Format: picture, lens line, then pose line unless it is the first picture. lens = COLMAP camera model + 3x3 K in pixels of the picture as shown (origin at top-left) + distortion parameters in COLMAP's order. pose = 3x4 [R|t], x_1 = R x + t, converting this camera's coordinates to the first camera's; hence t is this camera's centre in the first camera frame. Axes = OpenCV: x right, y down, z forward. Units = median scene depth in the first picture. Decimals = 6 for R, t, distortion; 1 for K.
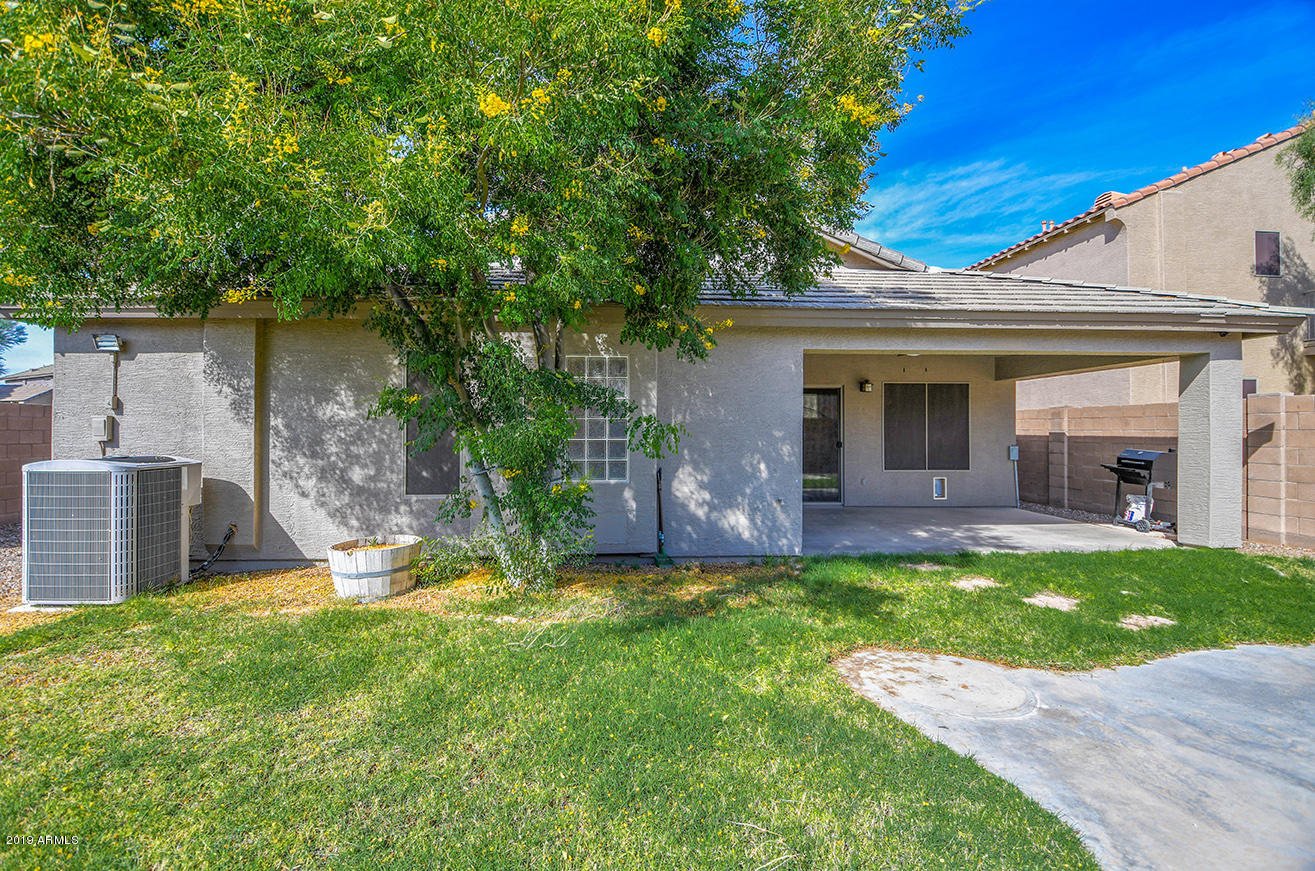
lens RADIAL K [[568.0, 0, 662.4], [0, 568.0, 422.8], [0, 0, 1]] dist [0.037233, -0.029771]
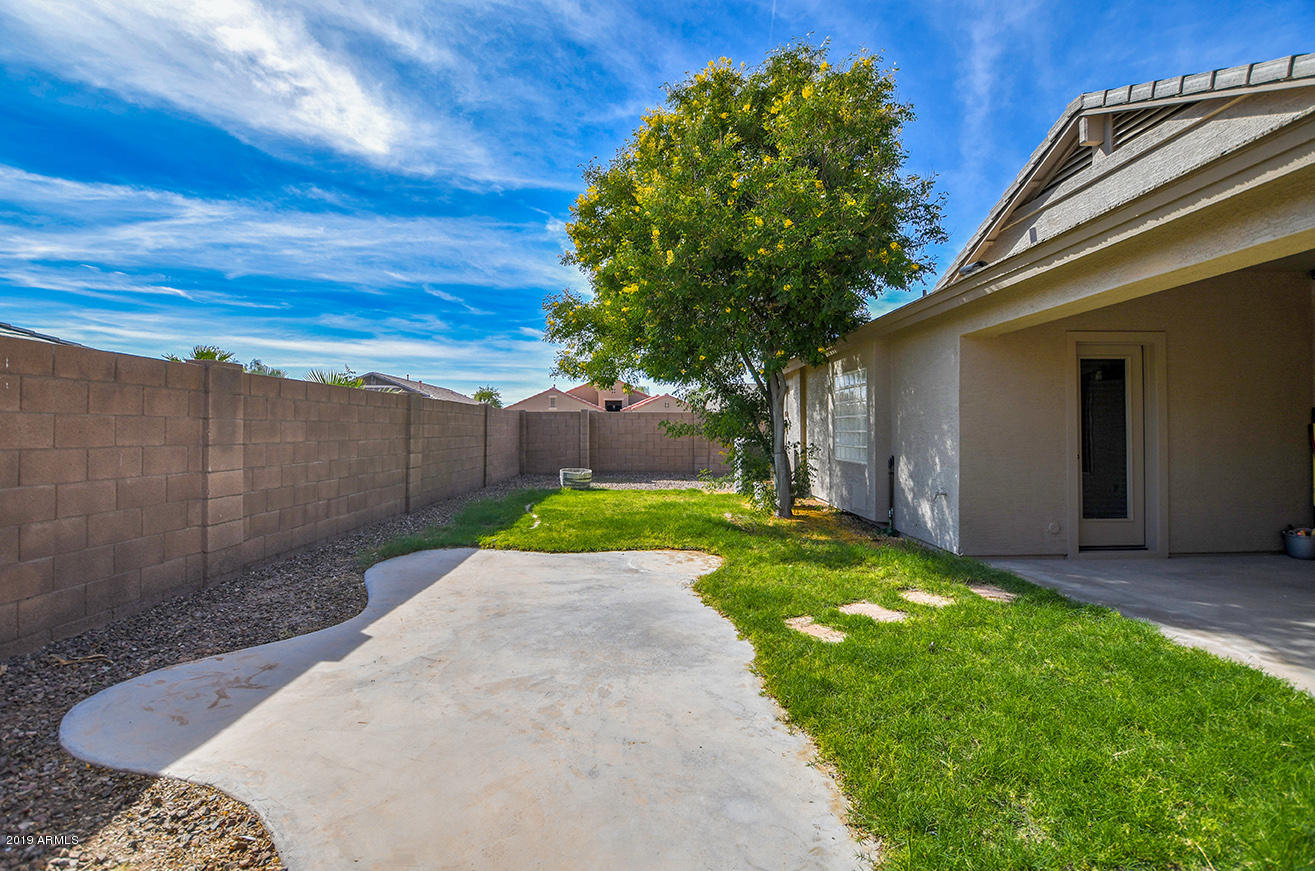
lens RADIAL K [[582.2, 0, 661.9], [0, 582.2, 422.6], [0, 0, 1]] dist [0.016202, -0.019148]
pose [[-0.046736, -0.014173, -0.998807, 1.245056], [0.013061, 0.999805, -0.014798, 0.020111], [0.998822, -0.013737, -0.046542, 0.562073]]
